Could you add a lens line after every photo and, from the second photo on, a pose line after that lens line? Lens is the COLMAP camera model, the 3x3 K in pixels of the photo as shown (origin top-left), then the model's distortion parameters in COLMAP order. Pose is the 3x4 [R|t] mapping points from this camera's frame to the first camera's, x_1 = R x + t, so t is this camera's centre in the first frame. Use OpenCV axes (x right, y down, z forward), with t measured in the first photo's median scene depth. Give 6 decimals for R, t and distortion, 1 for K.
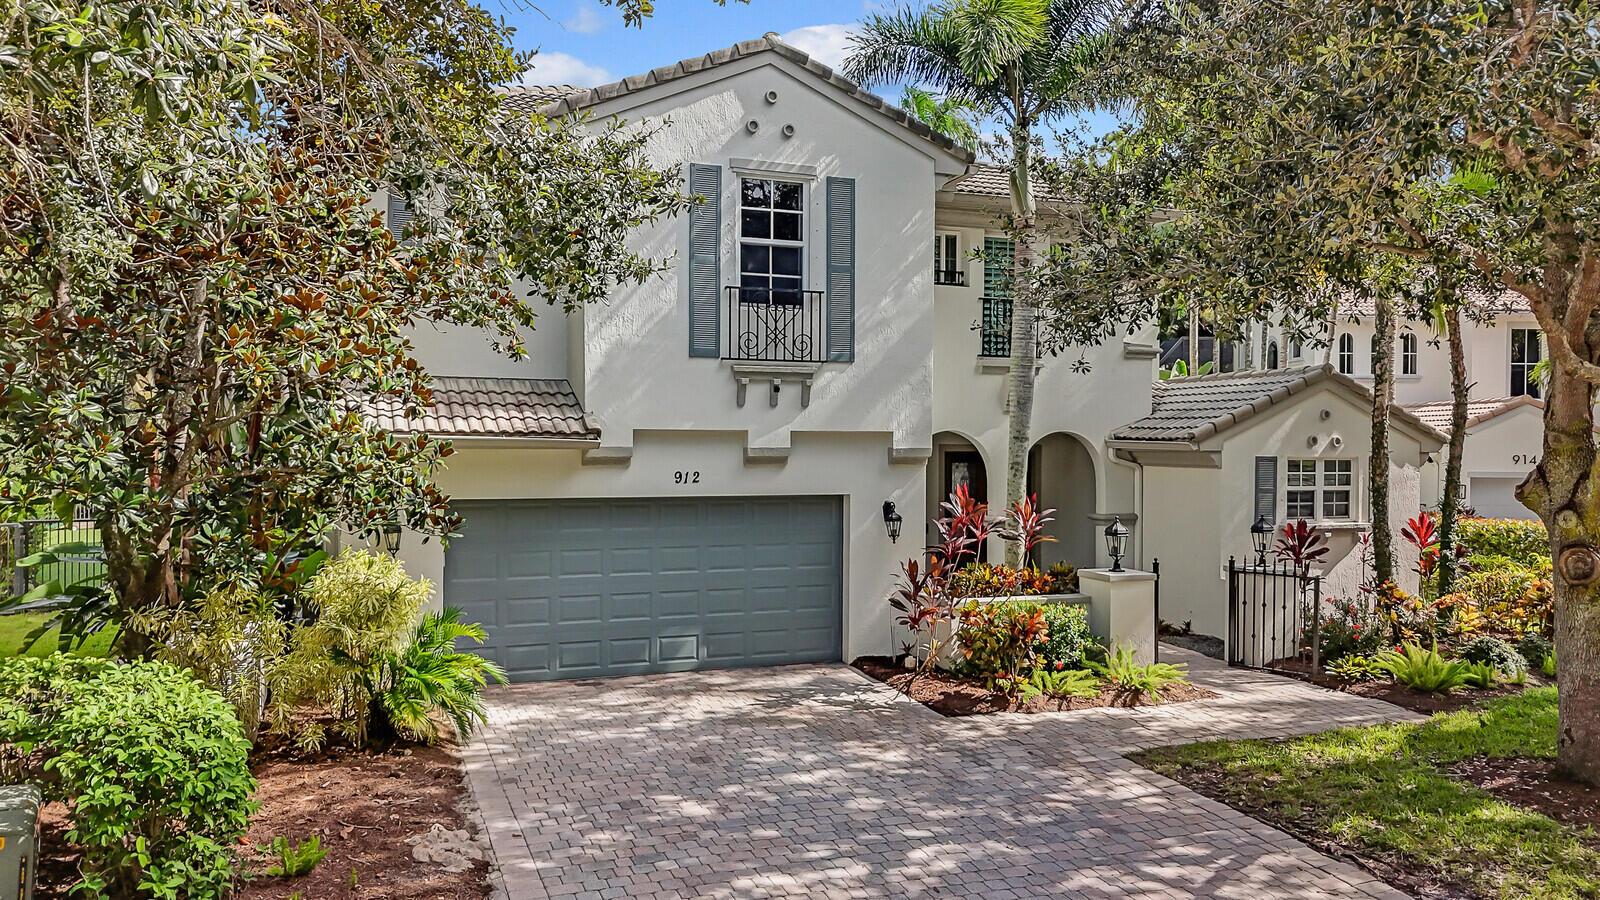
lens RADIAL K [[1156.8, 0, 800.0], [0, 1156.8, 450.0], [0, 0, 1]] dist [0.038011, 0.000251]
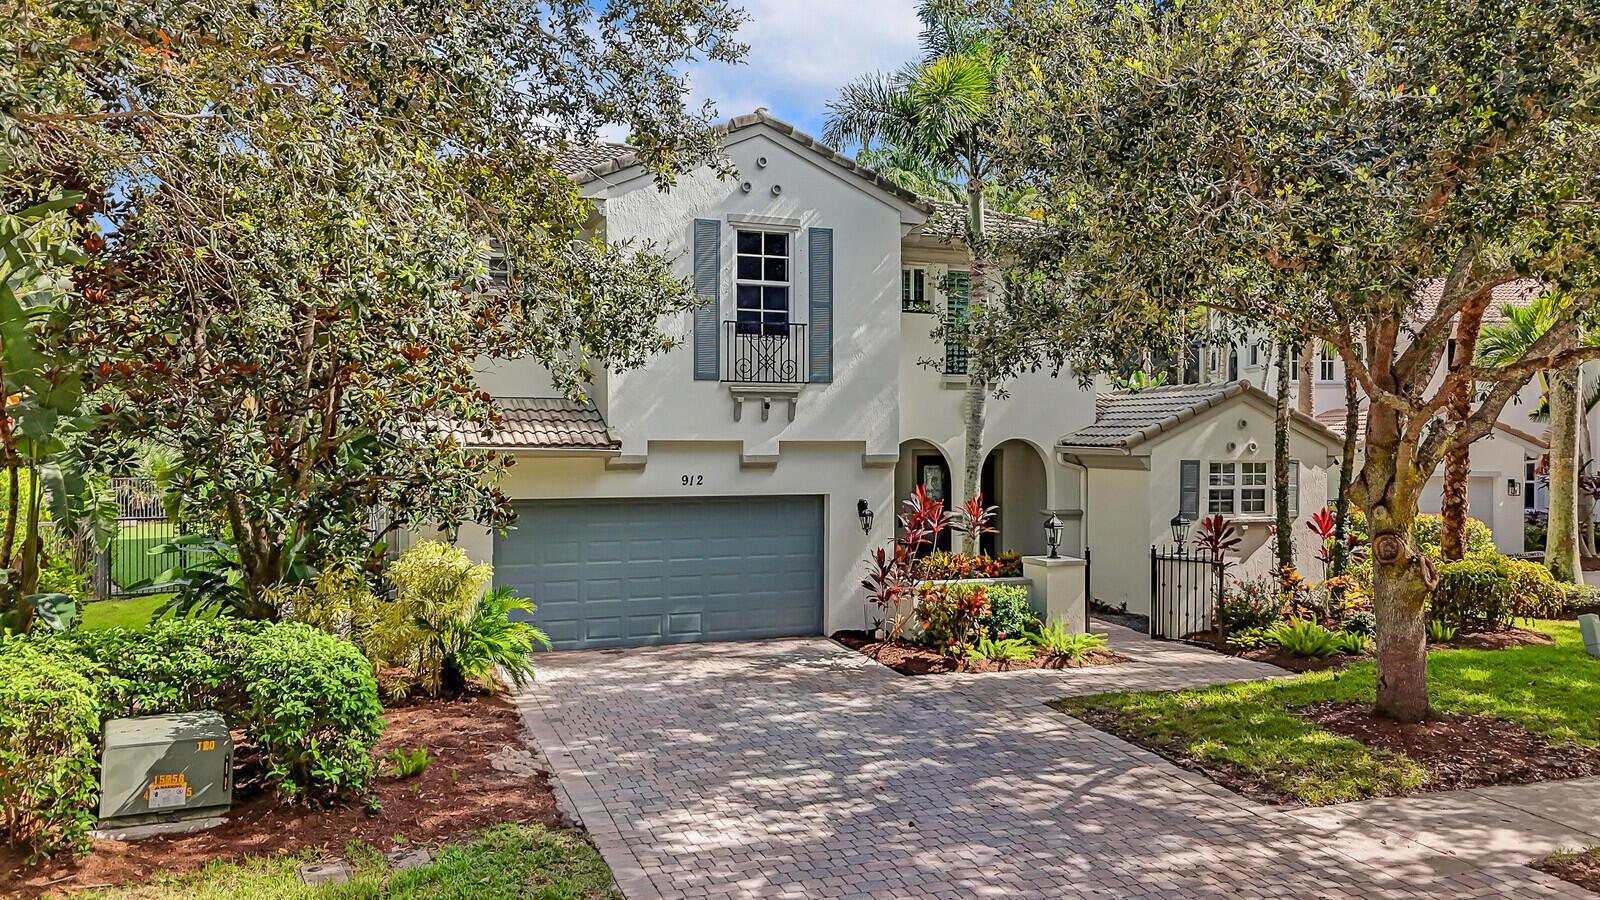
lens RADIAL K [[1156.8, 0, 800.0], [0, 1156.8, 450.0], [0, 0, 1]] dist [0.038011, 0.000251]
pose [[0.999996, -0.002447, 0.001051, 0.013761], [0.002445, 0.999994, 0.002574, -0.011443], [-0.001057, -0.002571, 0.999996, -0.216123]]
